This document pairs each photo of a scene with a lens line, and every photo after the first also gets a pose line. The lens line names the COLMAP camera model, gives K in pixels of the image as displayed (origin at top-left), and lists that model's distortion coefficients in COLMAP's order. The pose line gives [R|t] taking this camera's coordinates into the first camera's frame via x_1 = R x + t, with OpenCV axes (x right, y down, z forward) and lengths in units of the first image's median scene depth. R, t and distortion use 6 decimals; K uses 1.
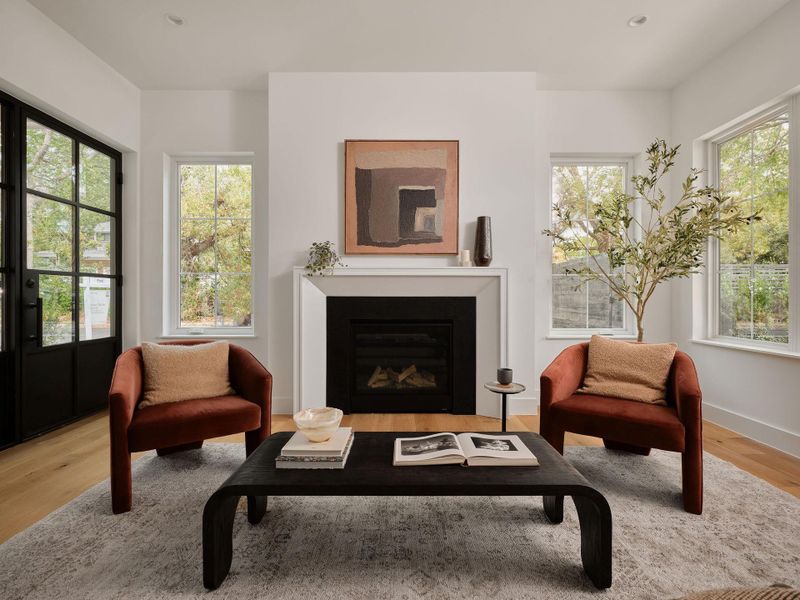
lens RADIAL K [[393.9, 0, 400.8], [0, 393.9, 295.9], [0, 0, 1]] dist [0.006290, 0.001855]
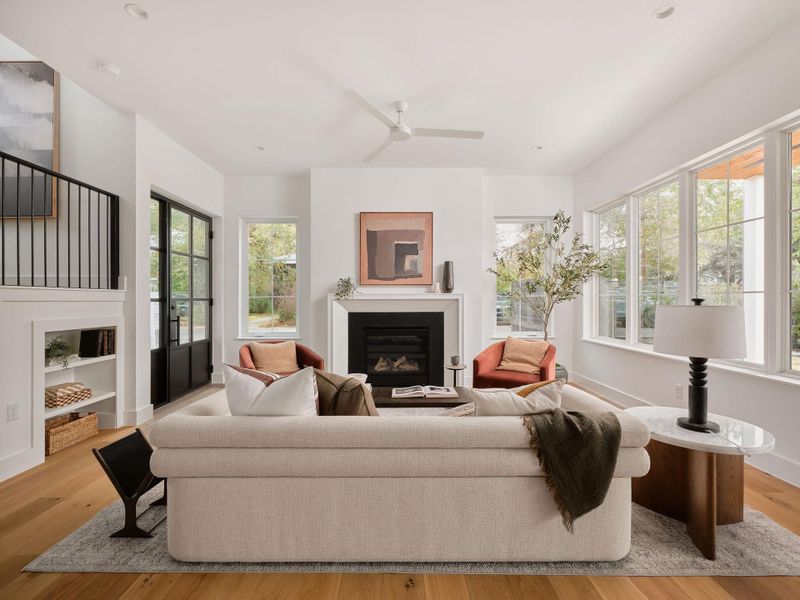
lens RADIAL K [[367.5, 0, 401.4], [0, 367.5, 300.3], [0, 0, 1]] dist [-0.002572, -0.000143]
pose [[0.999930, -0.003642, 0.011269, 0.005585], [0.003600, 0.999986, 0.003796, -0.051075], [-0.011283, -0.003755, 0.999929, -0.457065]]
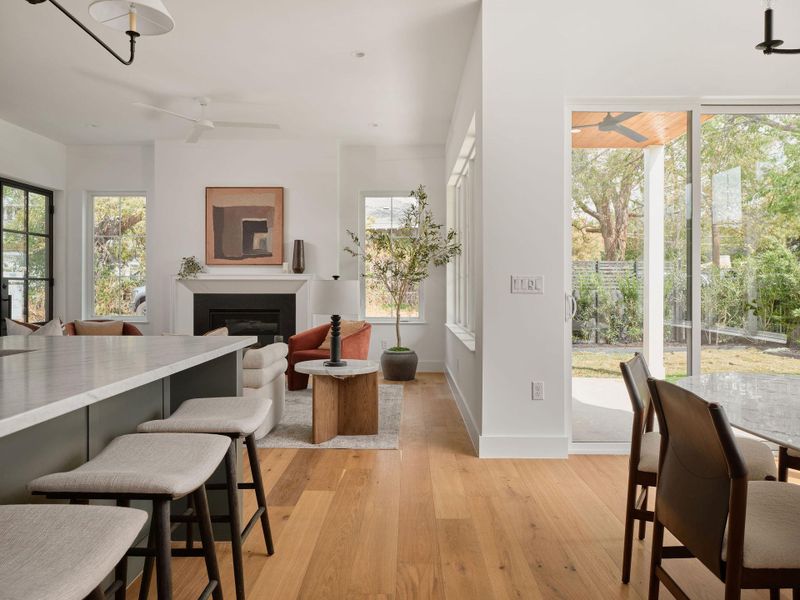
lens RADIAL K [[556.4, 0, 397.2], [0, 556.4, 293.4], [0, 0, 1]] dist [-0.003289, -0.001597]
pose [[0.999992, 0.002126, -0.003343, 0.578392], [-0.002092, 0.999946, 0.010137, -0.022086], [0.003365, -0.010129, 0.999943, -1.070130]]
